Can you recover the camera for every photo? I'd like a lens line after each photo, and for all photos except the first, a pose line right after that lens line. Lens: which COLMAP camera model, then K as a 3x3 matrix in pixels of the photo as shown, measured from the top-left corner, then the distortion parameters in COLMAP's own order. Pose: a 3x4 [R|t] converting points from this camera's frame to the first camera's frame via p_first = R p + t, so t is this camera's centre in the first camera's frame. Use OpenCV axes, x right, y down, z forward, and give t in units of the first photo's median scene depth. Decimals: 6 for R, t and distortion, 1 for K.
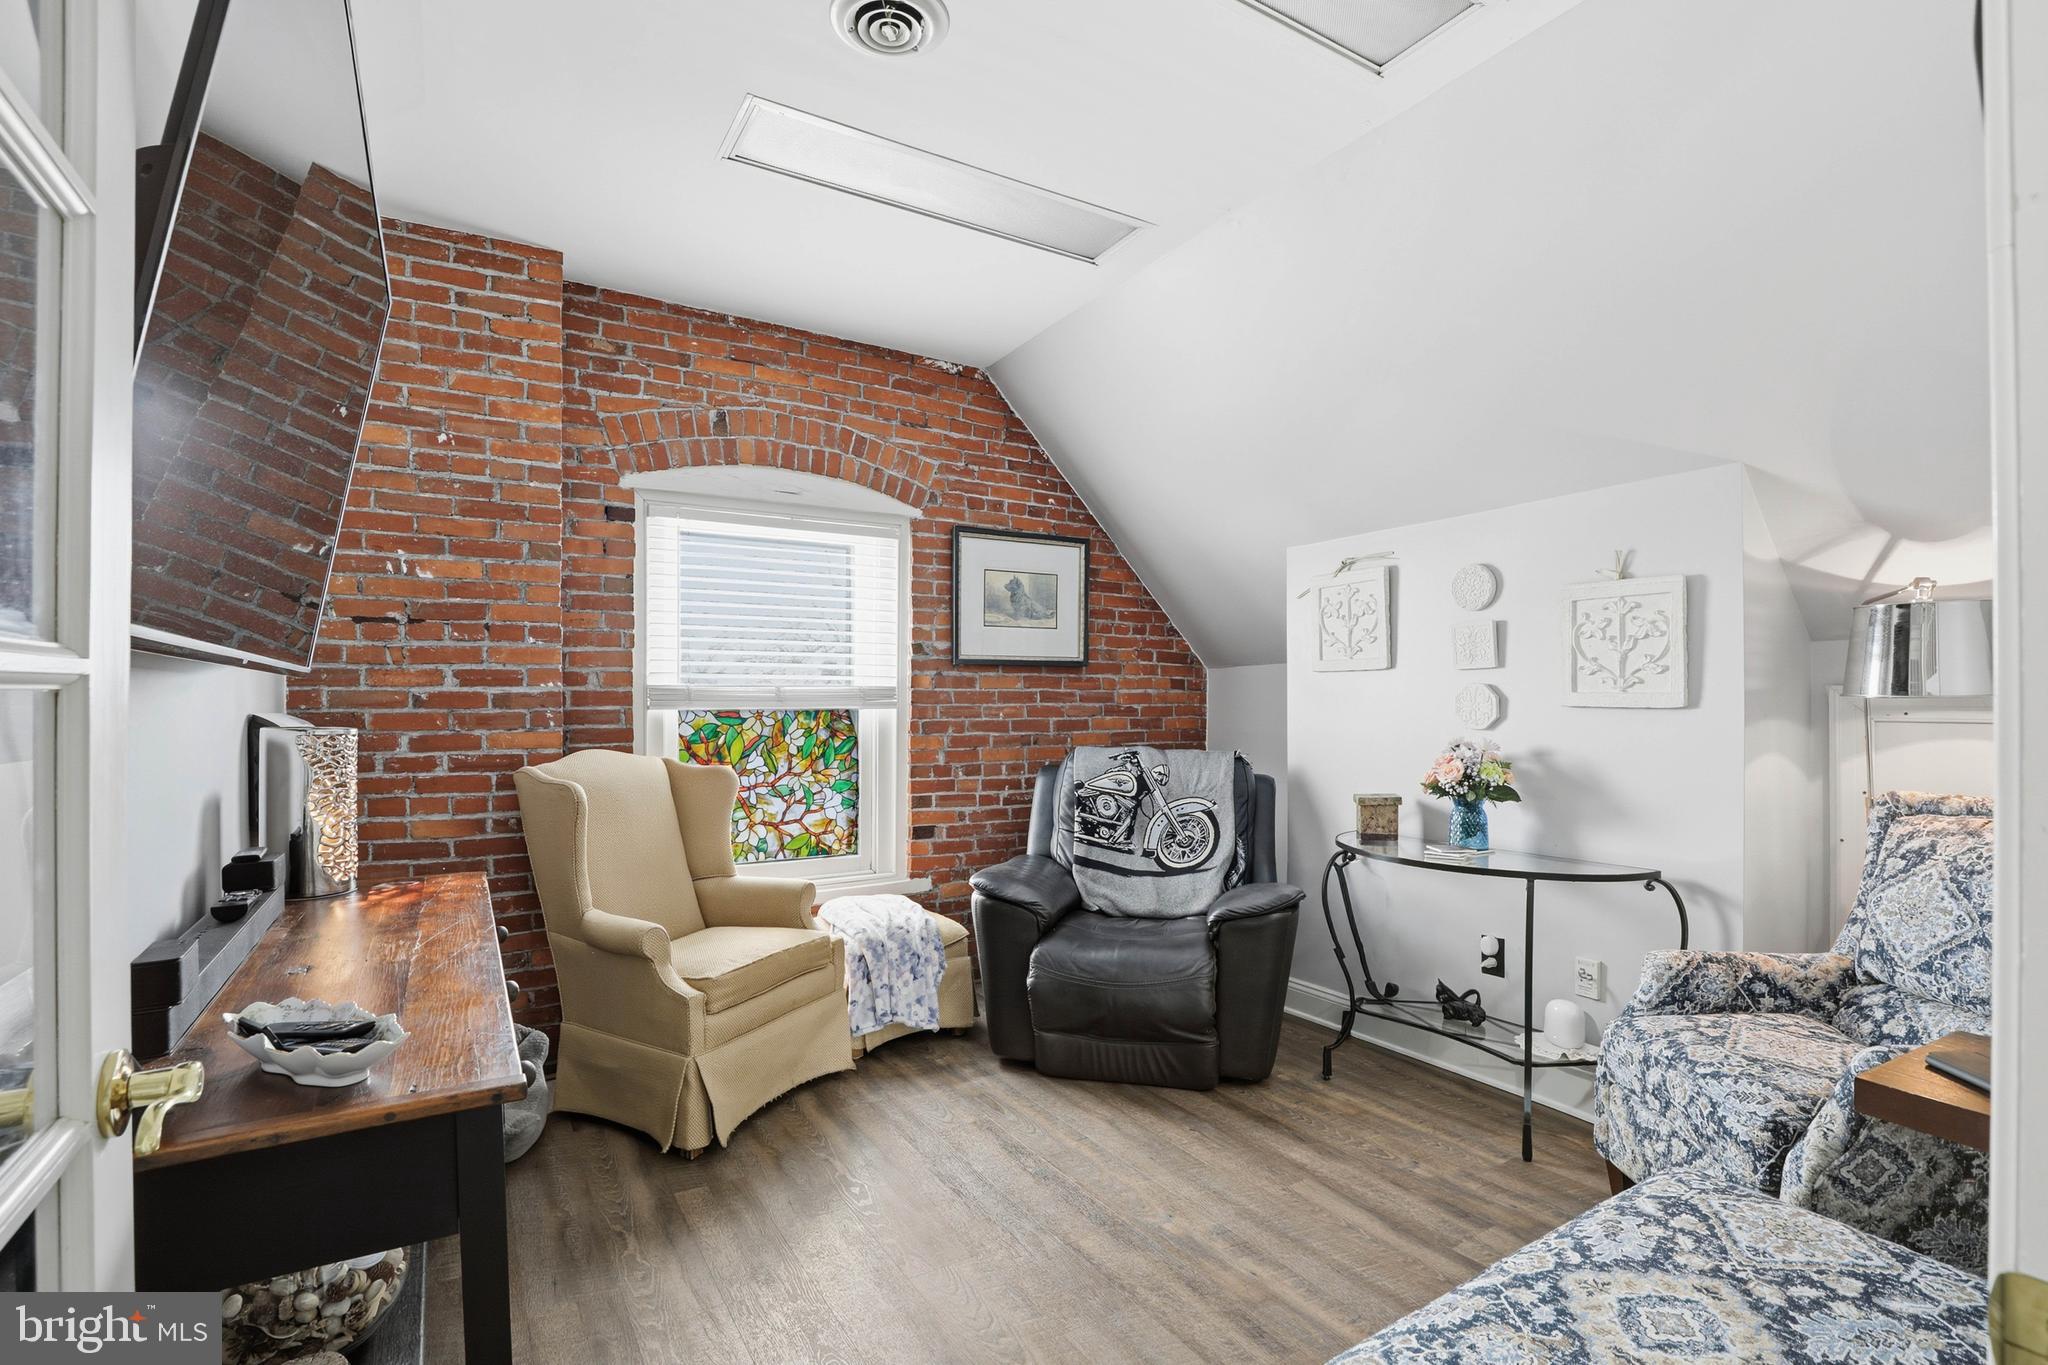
lens RADIAL K [[945.4, 0, 1023.6], [0, 945.4, 697.8], [0, 0, 1]] dist [-0.033047, 0.002033]
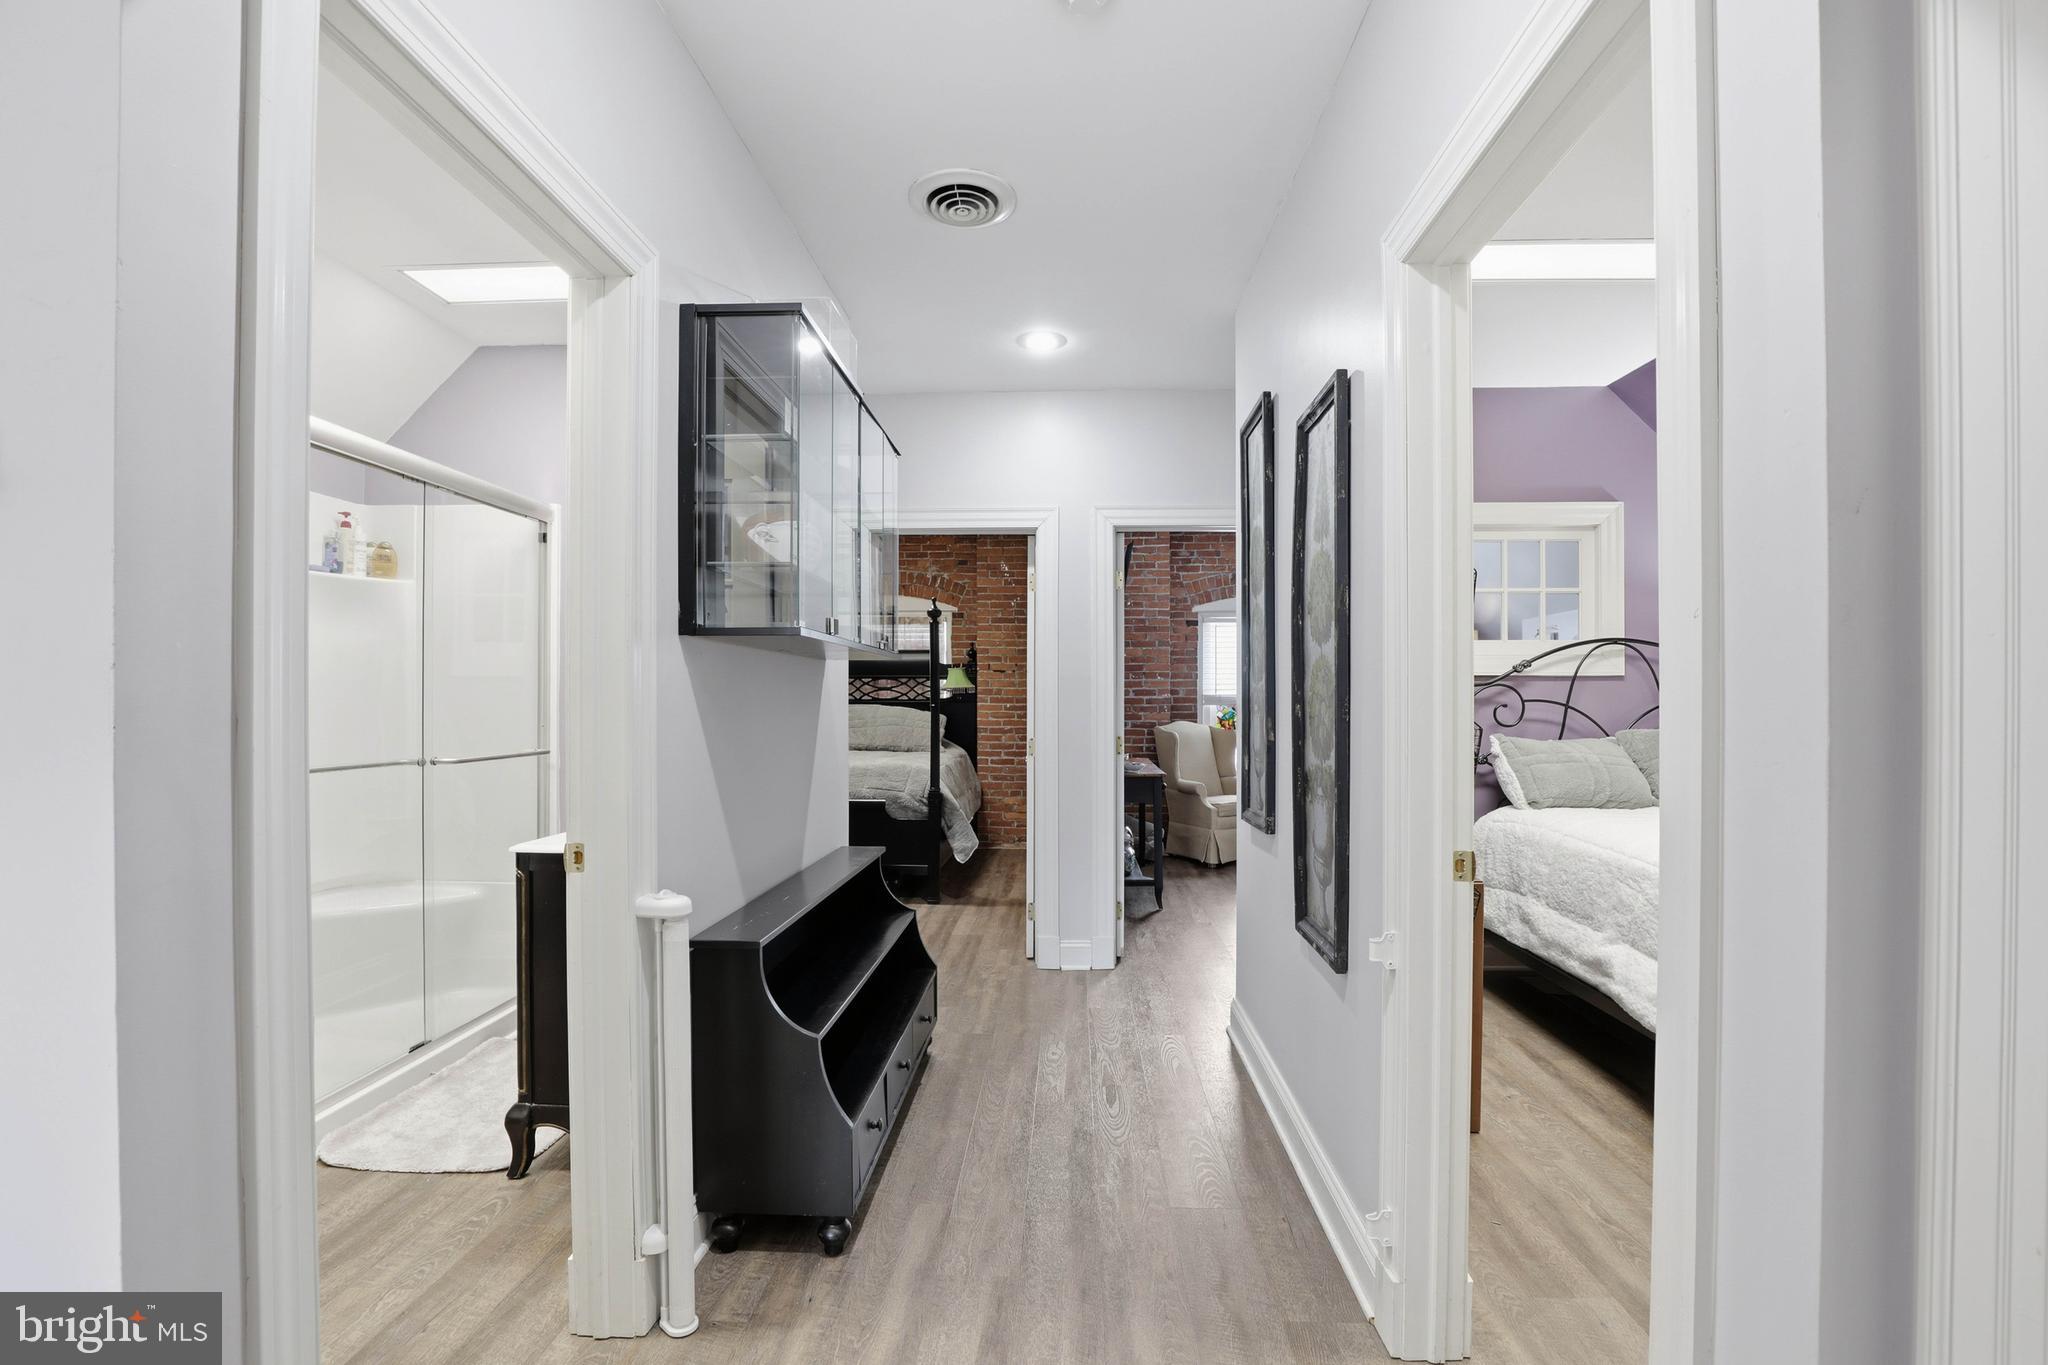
lens RADIAL K [[945.4, 0, 1035.9], [0, 945.4, 696.3], [0, 0, 1]] dist [-0.033047, 0.002033]
pose [[0.828236, 0.003792, -0.560367, 0.602629], [-0.001507, 0.999989, 0.004540, -0.020458], [0.560378, -0.002916, 0.828232, -1.244263]]
